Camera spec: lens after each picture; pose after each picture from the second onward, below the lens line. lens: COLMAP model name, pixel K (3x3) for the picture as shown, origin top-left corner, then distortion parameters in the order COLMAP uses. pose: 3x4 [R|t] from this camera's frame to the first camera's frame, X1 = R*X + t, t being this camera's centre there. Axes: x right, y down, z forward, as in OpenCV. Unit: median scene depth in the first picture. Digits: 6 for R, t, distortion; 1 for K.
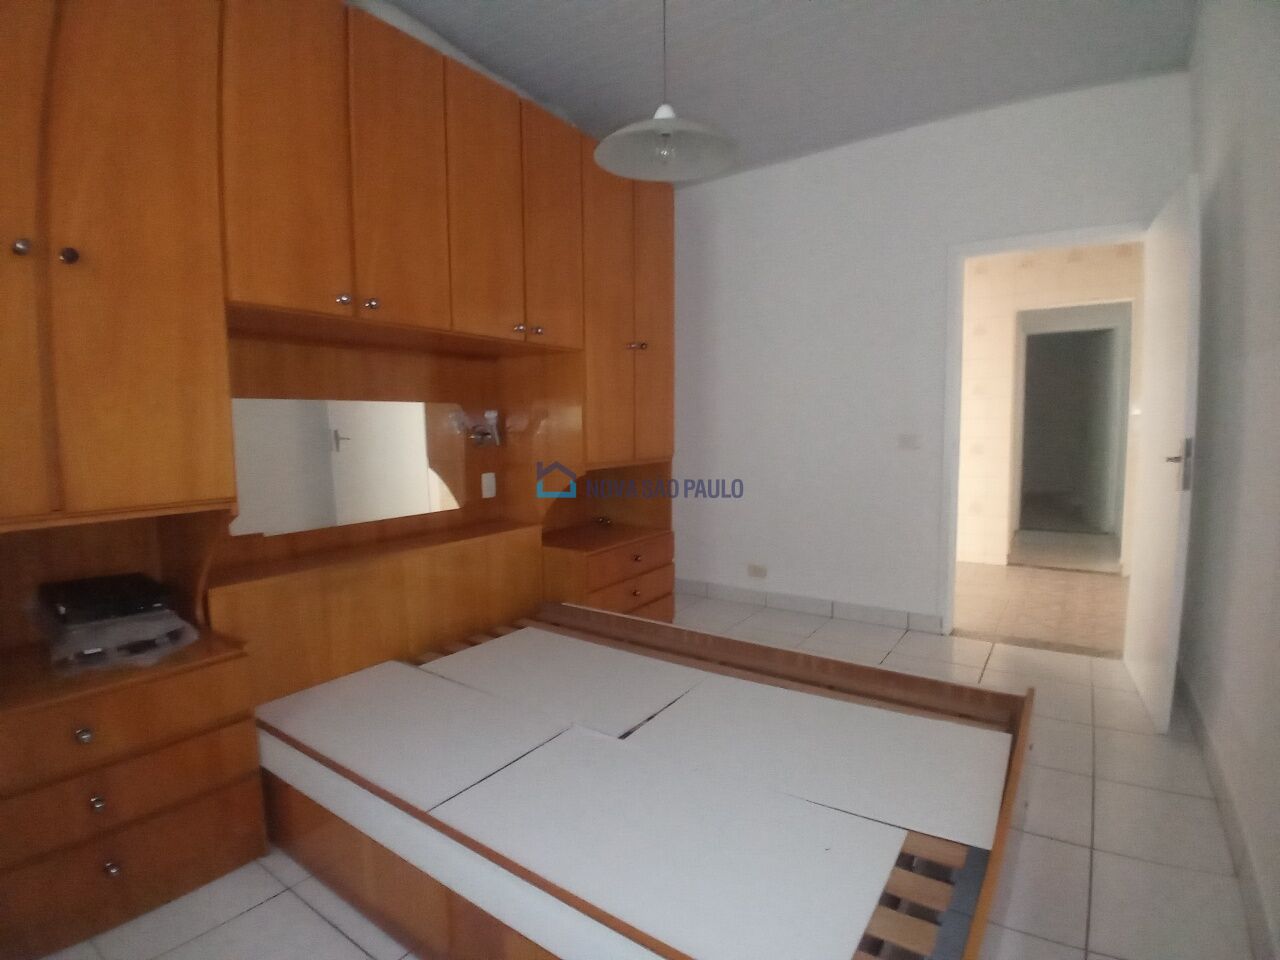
lens RADIAL K [[636.4, 0, 640.0], [0, 636.4, 480.0], [0, 0, 1]] dist [0.001246, 0.000263]
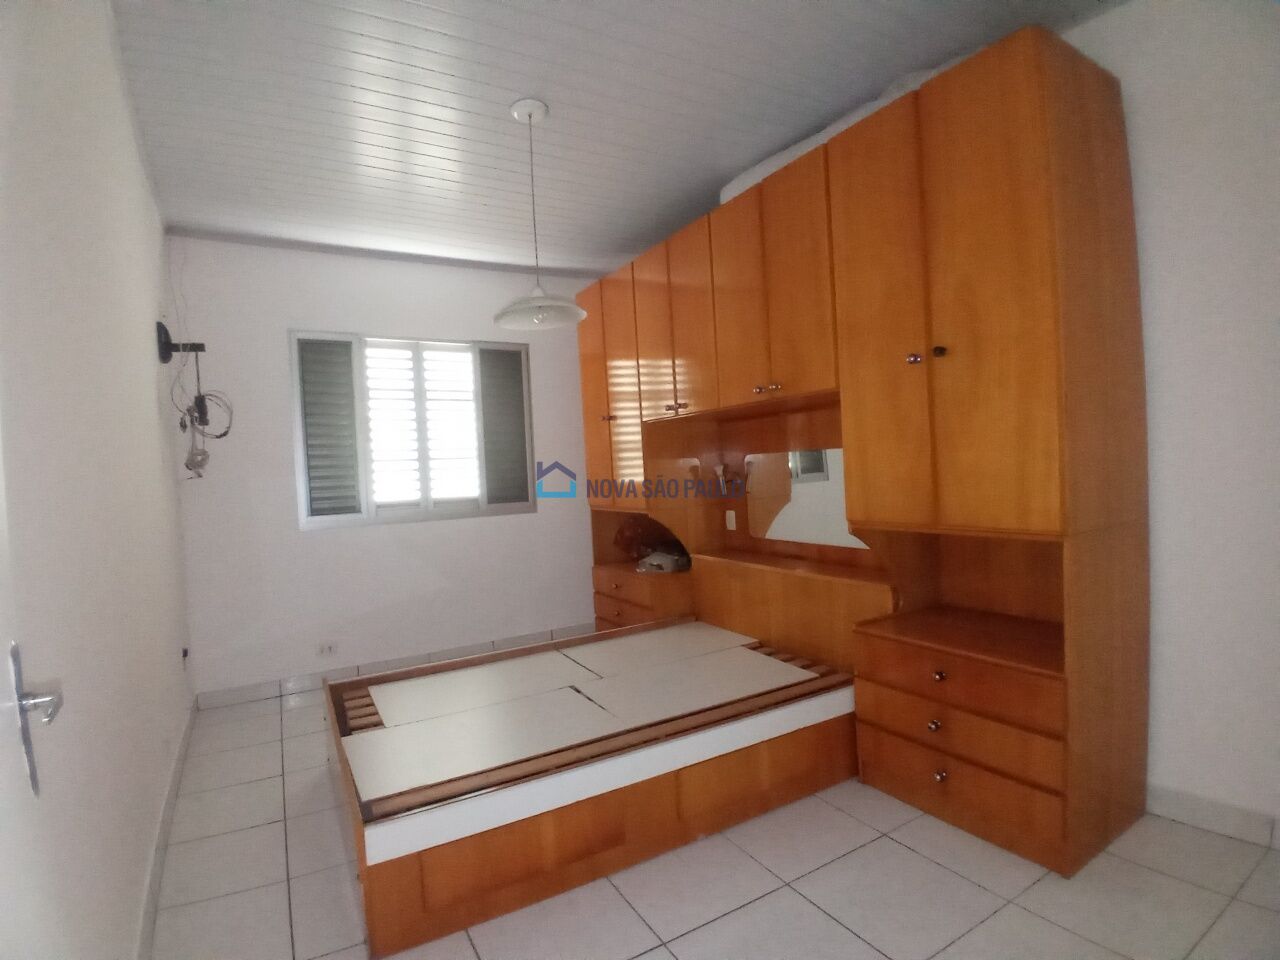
lens RADIAL K [[636.4, 0, 640.0], [0, 636.4, 480.0], [0, 0, 1]] dist [0.001246, 0.000263]
pose [[-0.417596, 0.042853, -0.907622, 0.871098], [-0.042459, 0.996876, 0.066603, -0.132405], [0.907640, 0.066350, -0.414472, 1.199251]]
